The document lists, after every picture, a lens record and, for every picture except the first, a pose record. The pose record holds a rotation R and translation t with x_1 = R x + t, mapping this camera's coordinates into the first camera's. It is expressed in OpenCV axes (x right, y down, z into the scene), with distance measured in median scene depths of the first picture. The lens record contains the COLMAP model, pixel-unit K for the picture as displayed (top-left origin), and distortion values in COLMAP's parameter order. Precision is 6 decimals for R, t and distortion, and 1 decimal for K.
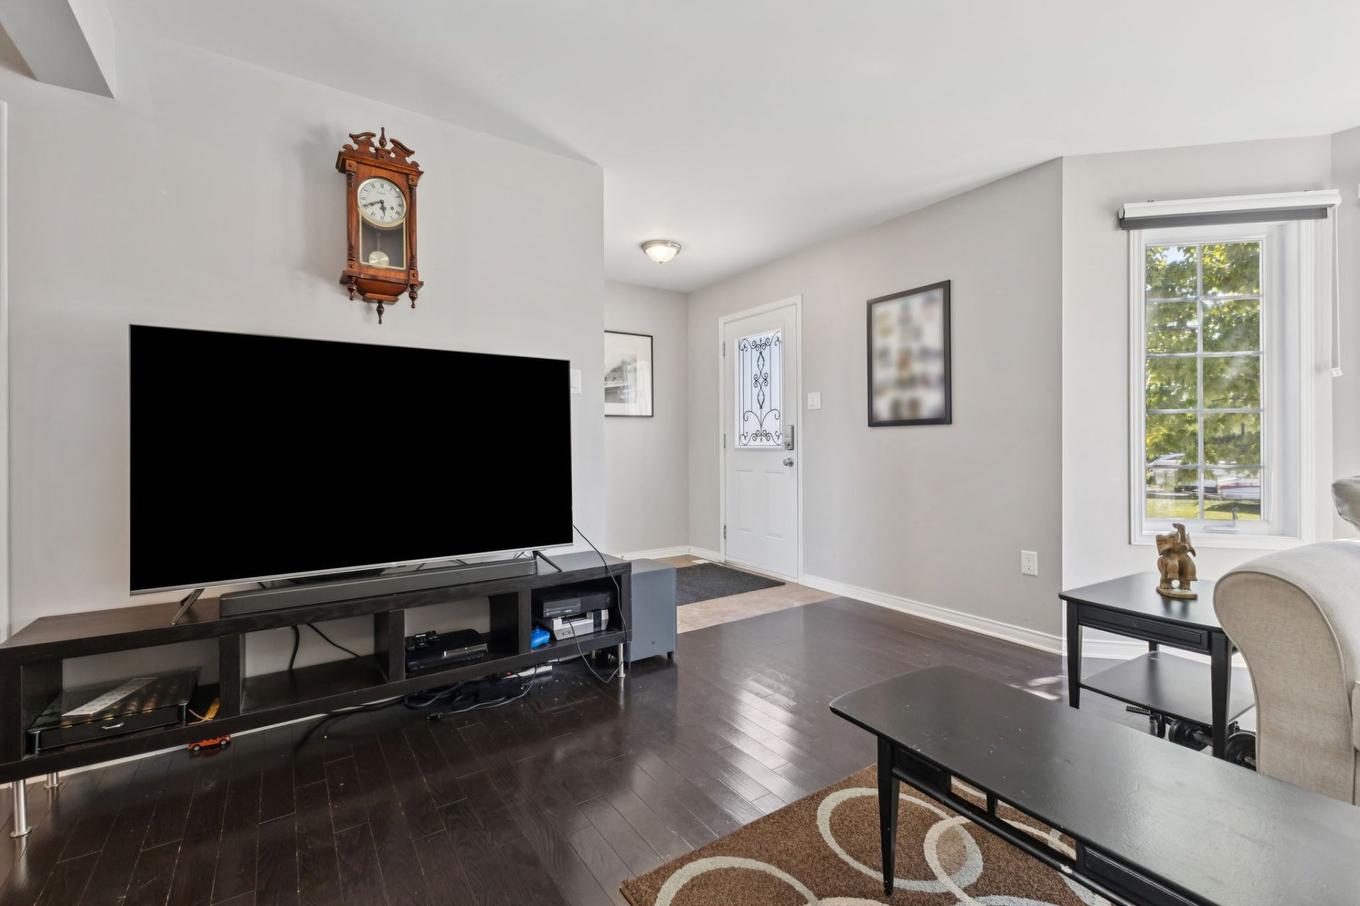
lens RADIAL K [[599.9, 0, 686.7], [0, 599.9, 446.6], [0, 0, 1]] dist [0.022199, -0.000318]
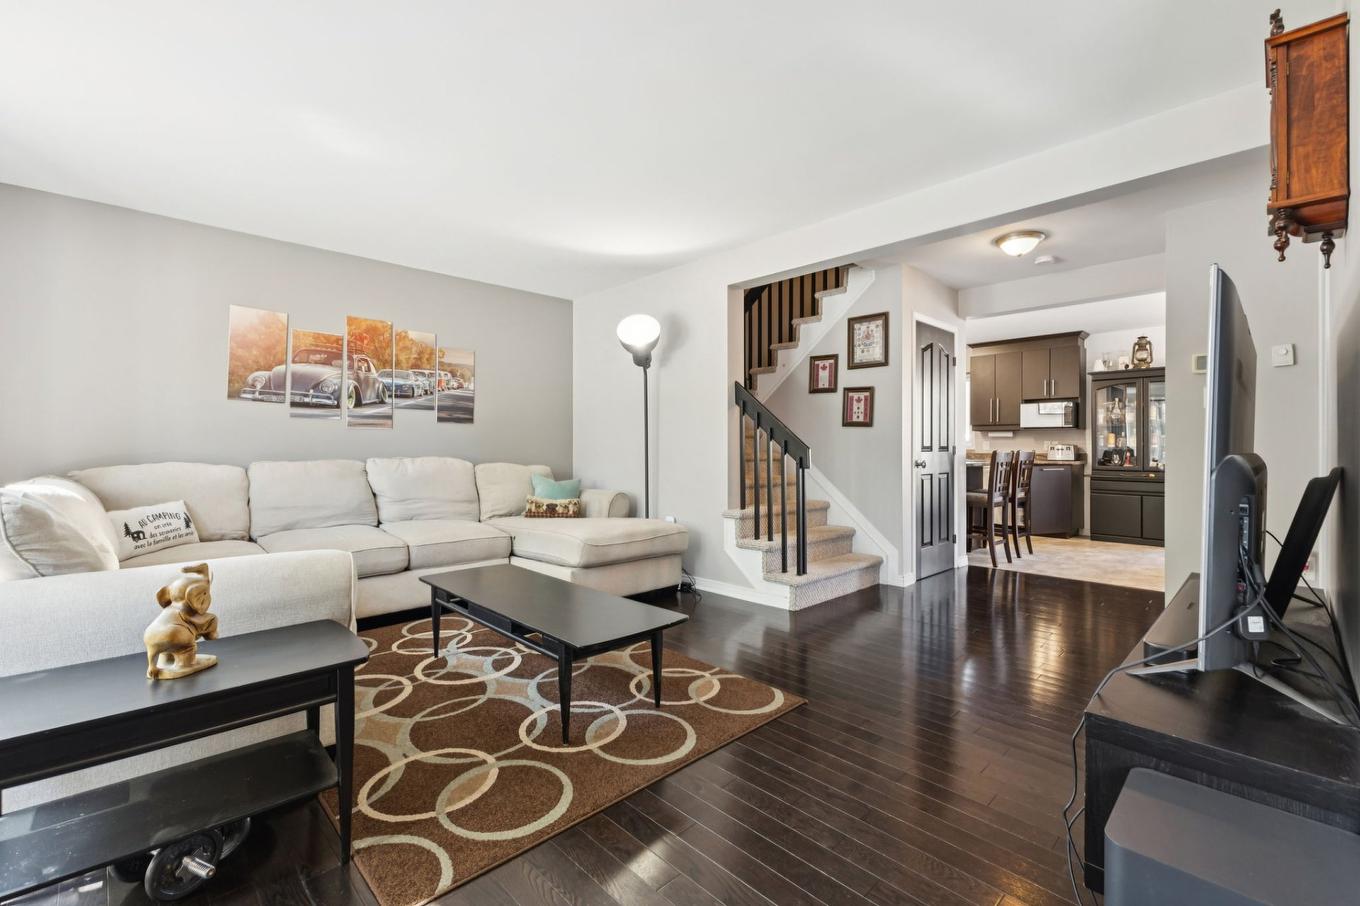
lens RADIAL K [[599.9, 0, 678.9], [0, 599.9, 454.0], [0, 0, 1]] dist [0.022199, -0.000318]
pose [[-0.983856, -0.001255, -0.178956, 0.228441], [-0.004552, 0.999827, 0.018012, -0.014435], [0.178902, 0.018535, -0.983692, 1.077116]]
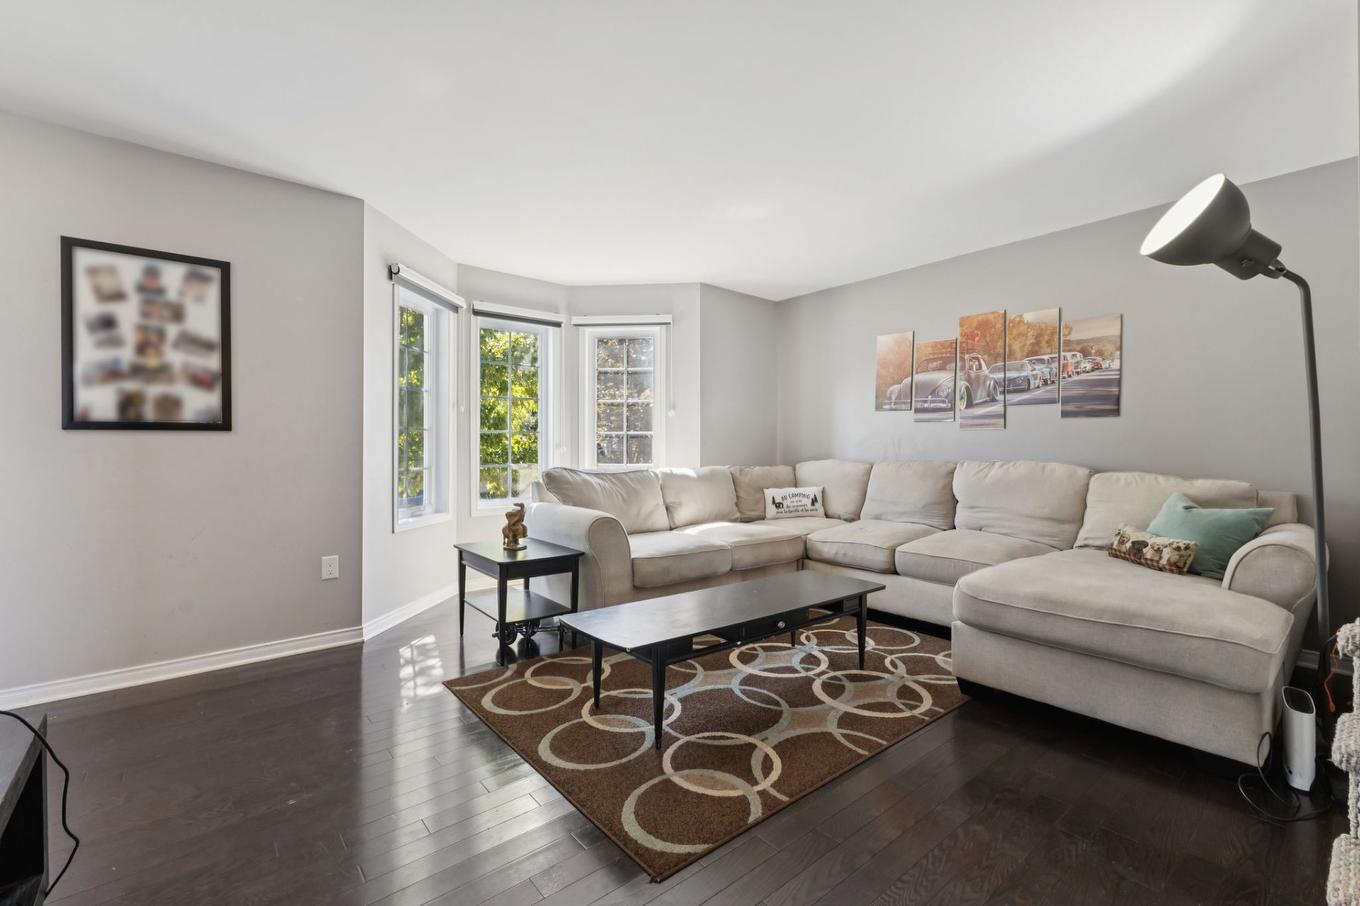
lens RADIAL K [[599.9, 0, 691.8], [0, 599.9, 446.5], [0, 0, 1]] dist [0.022199, -0.000318]
pose [[-0.111231, 0.000126, 0.993795, -0.474307], [0.005506, 0.999985, 0.000490, -0.011800], [-0.993779, 0.005526, -0.111230, 0.428877]]
